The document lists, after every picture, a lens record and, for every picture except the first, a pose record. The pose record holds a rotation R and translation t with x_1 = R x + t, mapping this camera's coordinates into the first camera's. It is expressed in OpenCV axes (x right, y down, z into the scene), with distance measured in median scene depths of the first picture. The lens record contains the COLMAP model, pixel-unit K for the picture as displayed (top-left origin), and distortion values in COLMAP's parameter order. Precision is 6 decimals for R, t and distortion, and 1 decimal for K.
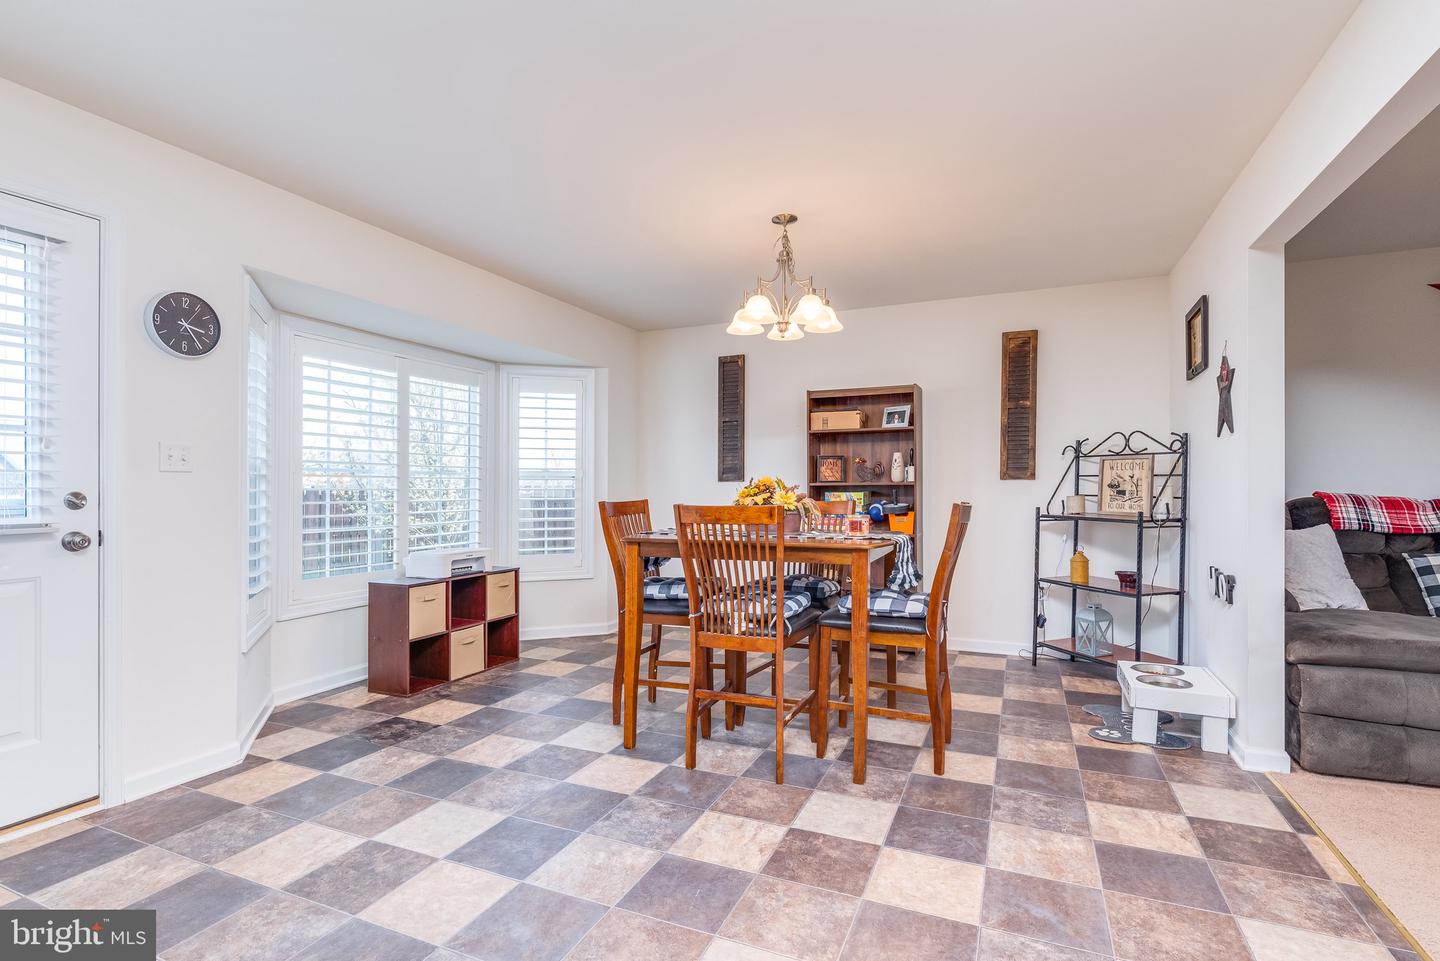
lens RADIAL K [[701.6, 0, 714.4], [0, 701.6, 481.7], [0, 0, 1]] dist [-0.001578, -0.000069]
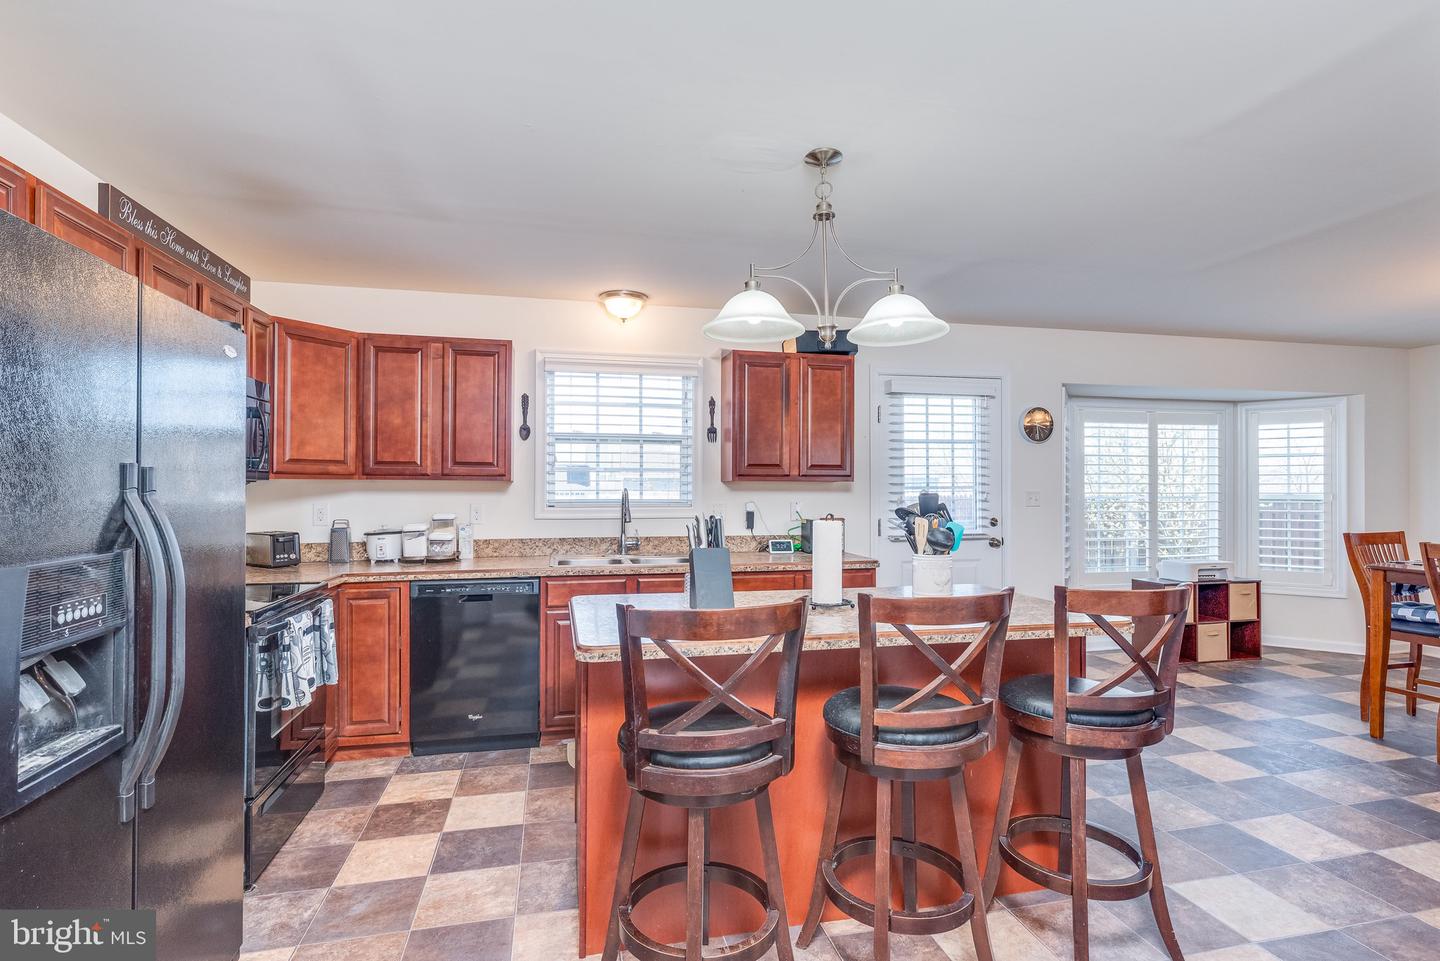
lens RADIAL K [[696.9, 0, 720.3], [0, 696.9, 476.5], [0, 0, 1]] dist [0.000295, 0.000046]
pose [[0.605030, -0.007581, -0.796166, 0.118488], [0.004803, 0.999971, -0.005871, -0.055549], [0.796188, -0.000272, 0.605049, -0.484171]]
